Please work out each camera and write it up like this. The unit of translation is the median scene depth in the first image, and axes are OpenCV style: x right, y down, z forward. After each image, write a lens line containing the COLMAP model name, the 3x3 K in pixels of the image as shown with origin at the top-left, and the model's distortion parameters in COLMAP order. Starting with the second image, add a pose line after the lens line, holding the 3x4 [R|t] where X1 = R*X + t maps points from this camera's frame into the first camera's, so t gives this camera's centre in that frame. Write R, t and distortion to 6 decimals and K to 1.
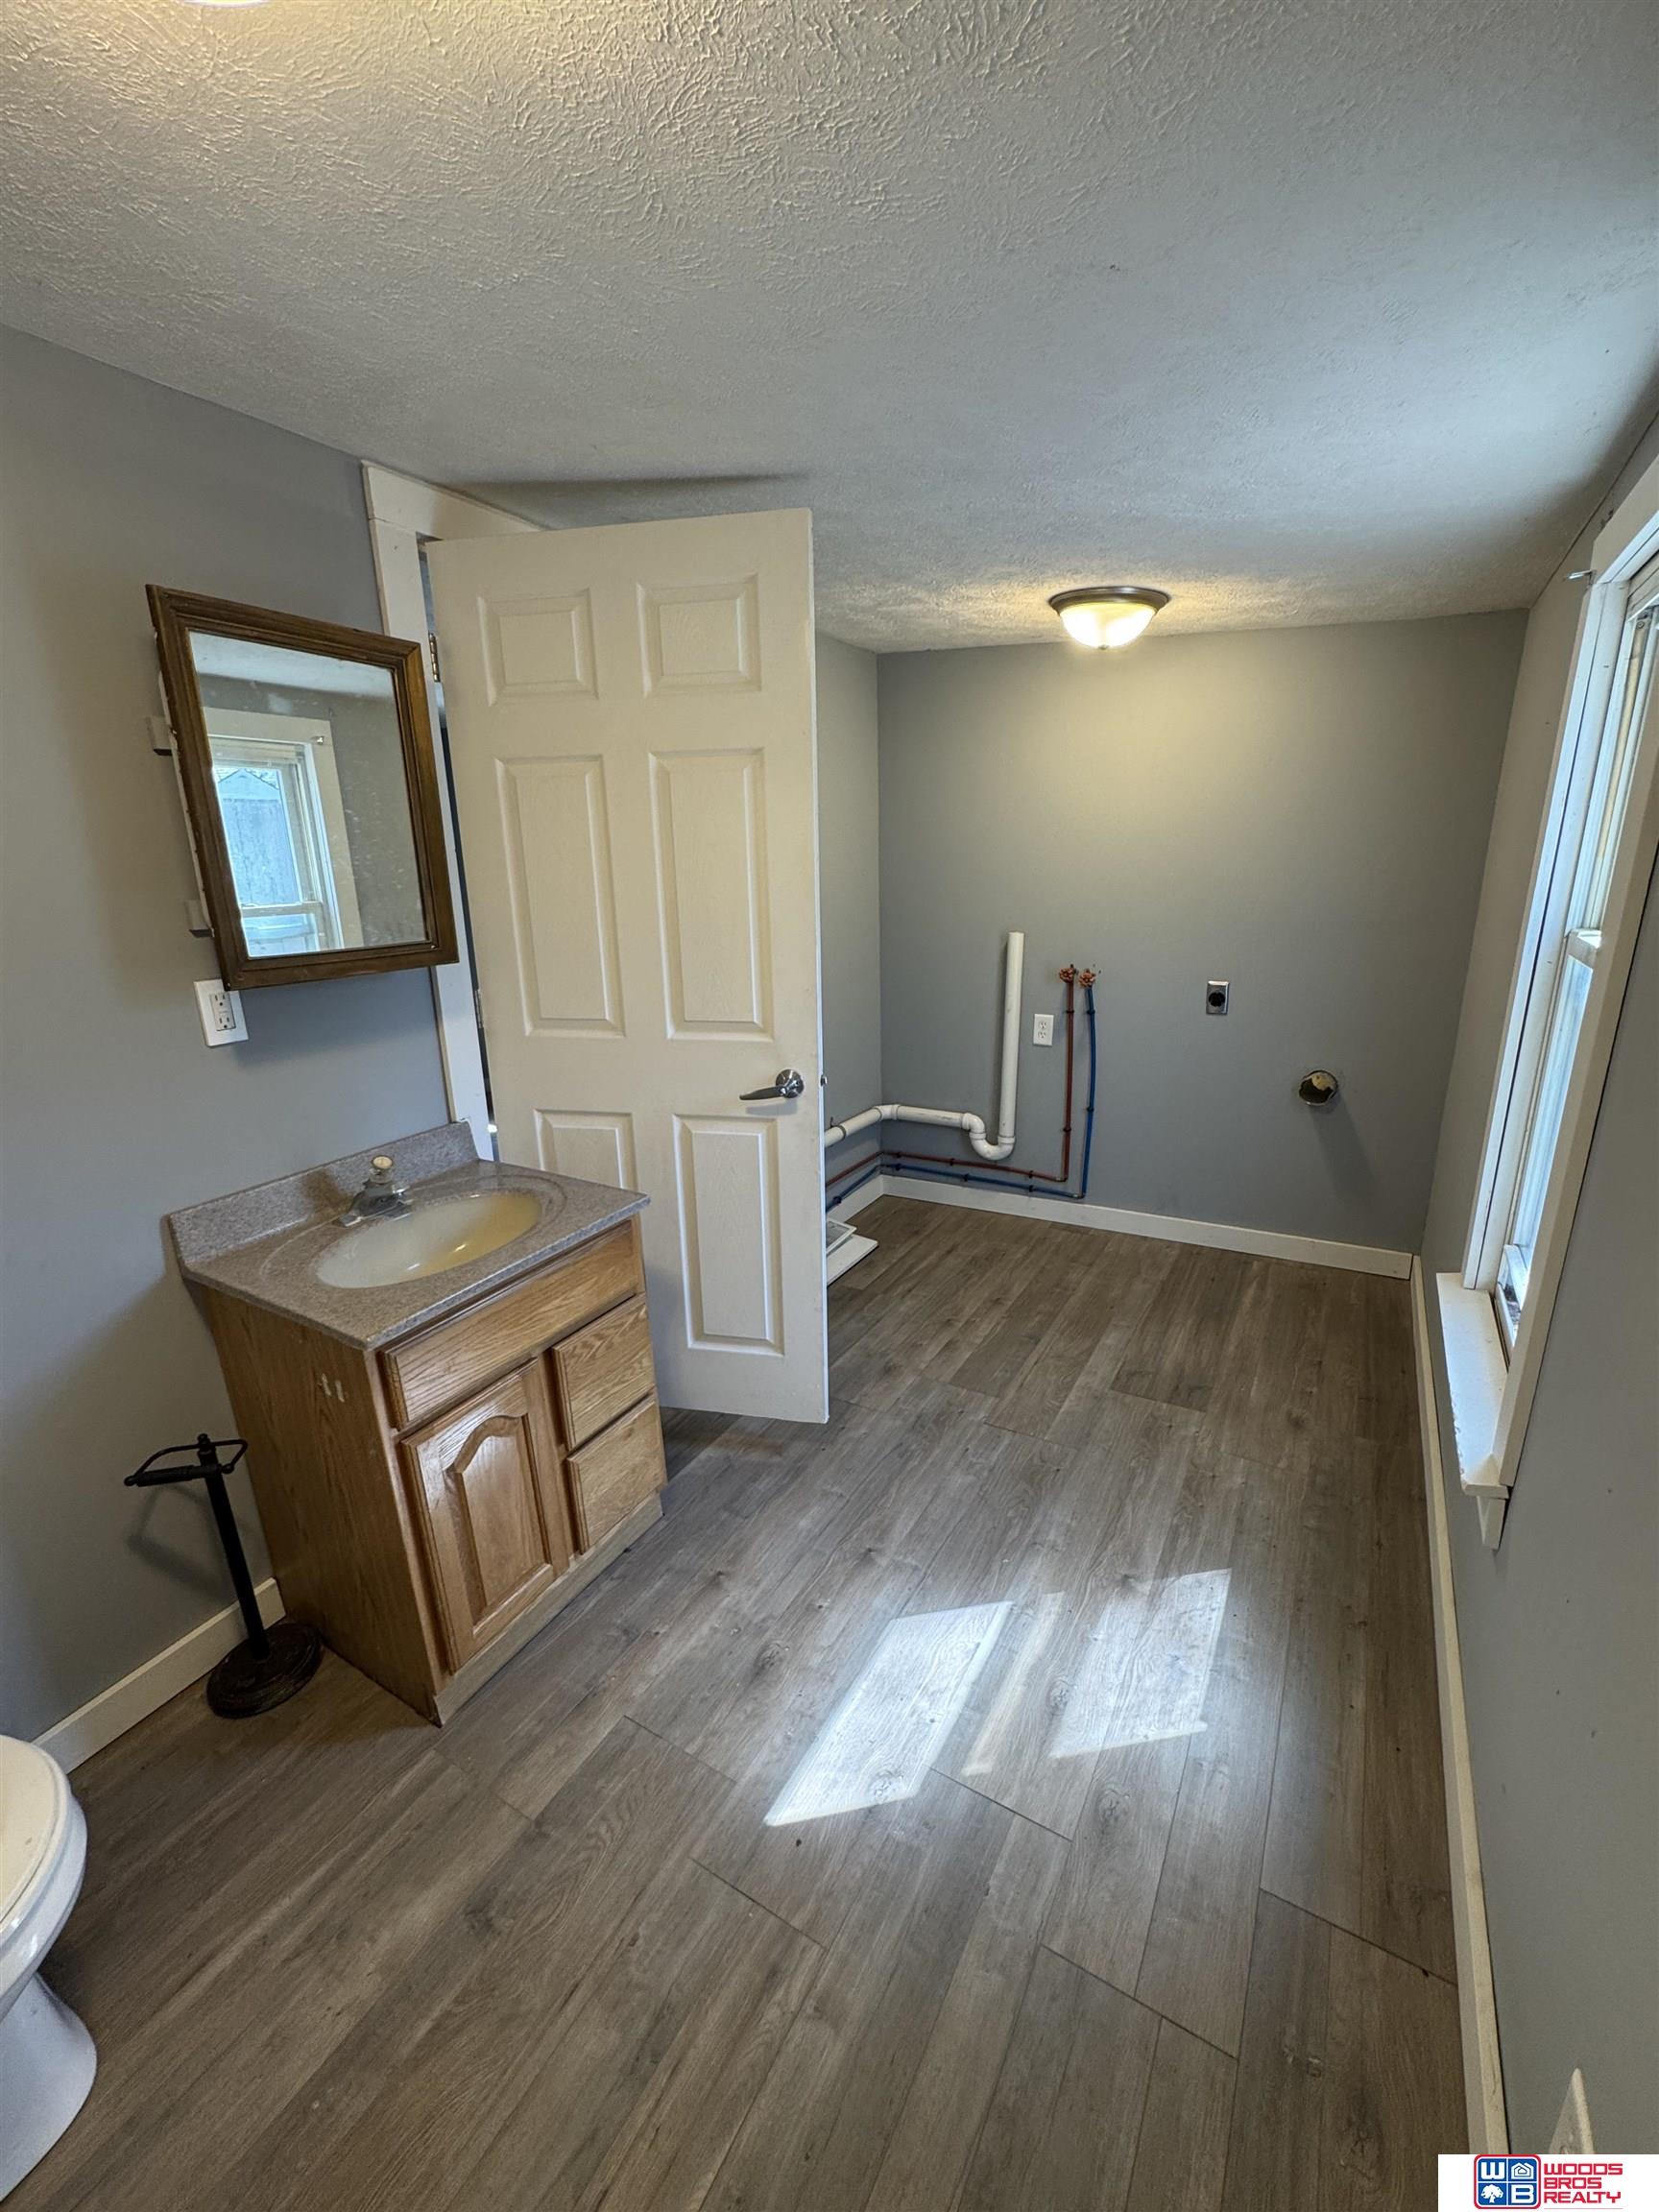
lens RADIAL K [[882.9, 0, 835.3], [0, 882.9, 1097.4], [0, 0, 1]] dist [-0.004235, 0.000460]
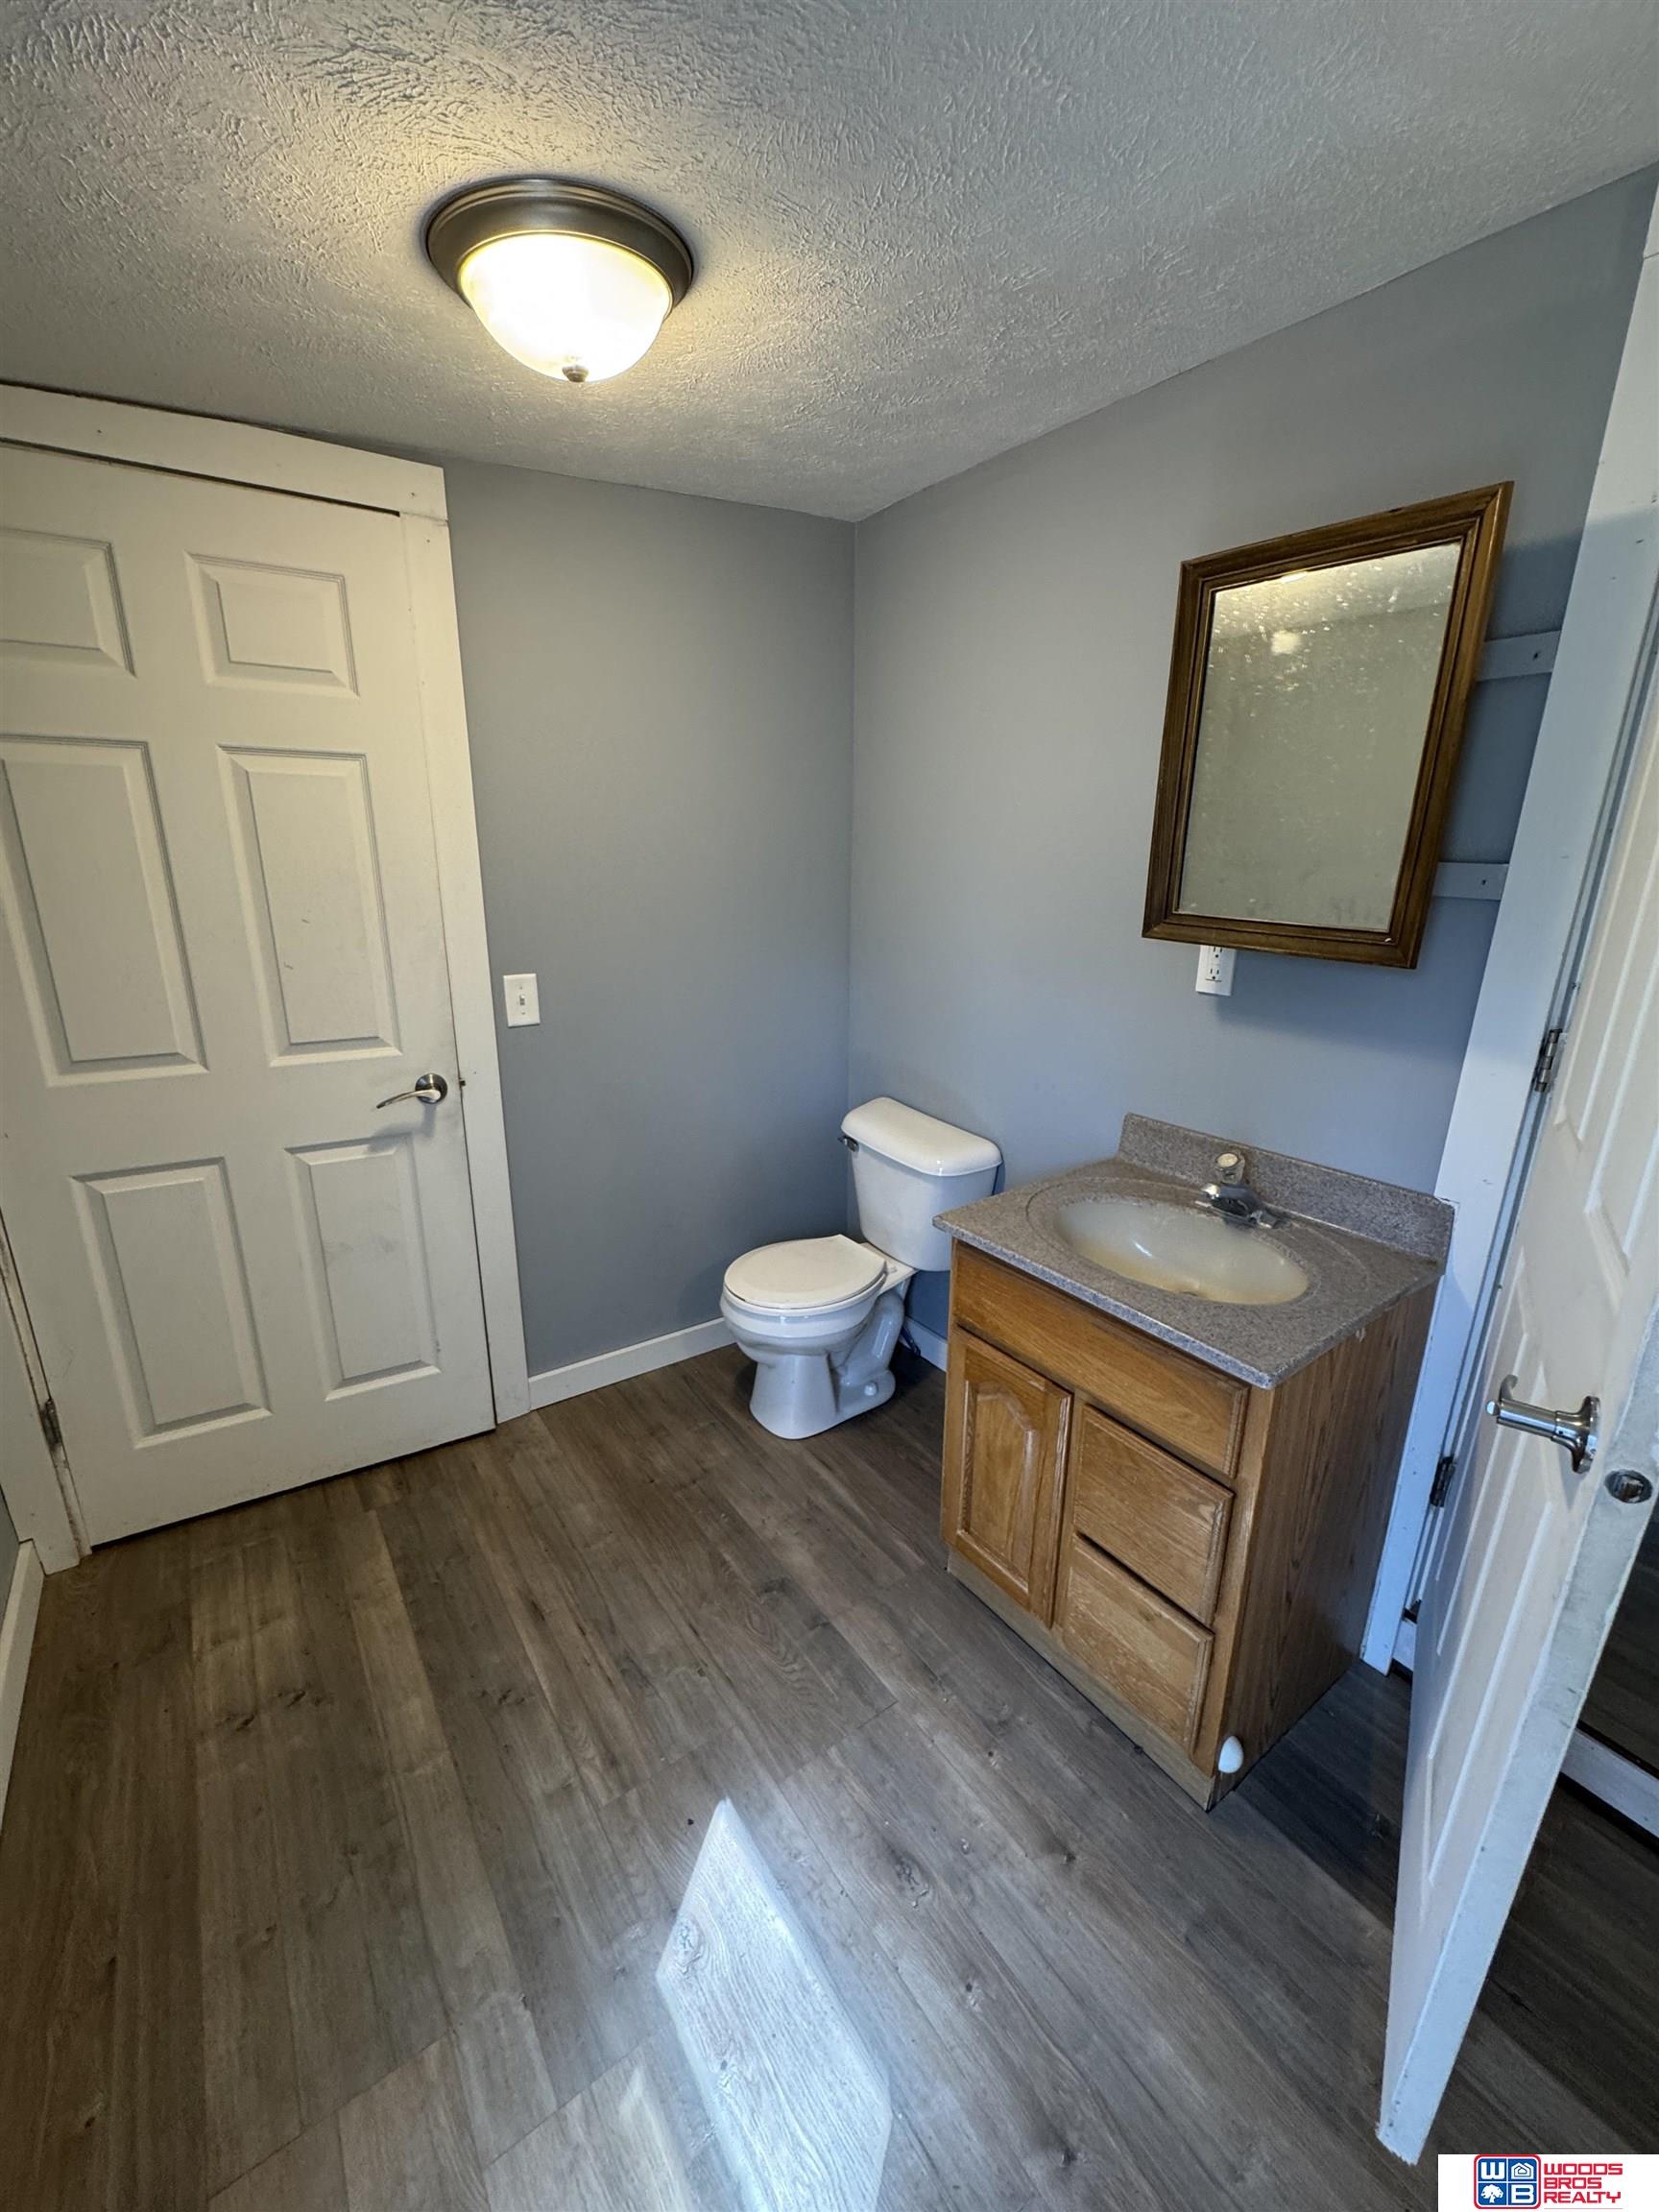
lens RADIAL K [[882.9, 0, 830.6], [0, 882.9, 1105.4], [0, 0, 1]] dist [-0.004235, 0.000460]
pose [[-0.399666, 0.291426, -0.869102, 0.478588], [-0.237614, 0.882773, 0.405280, -0.284162], [0.885328, 0.368488, -0.283568, 1.025965]]
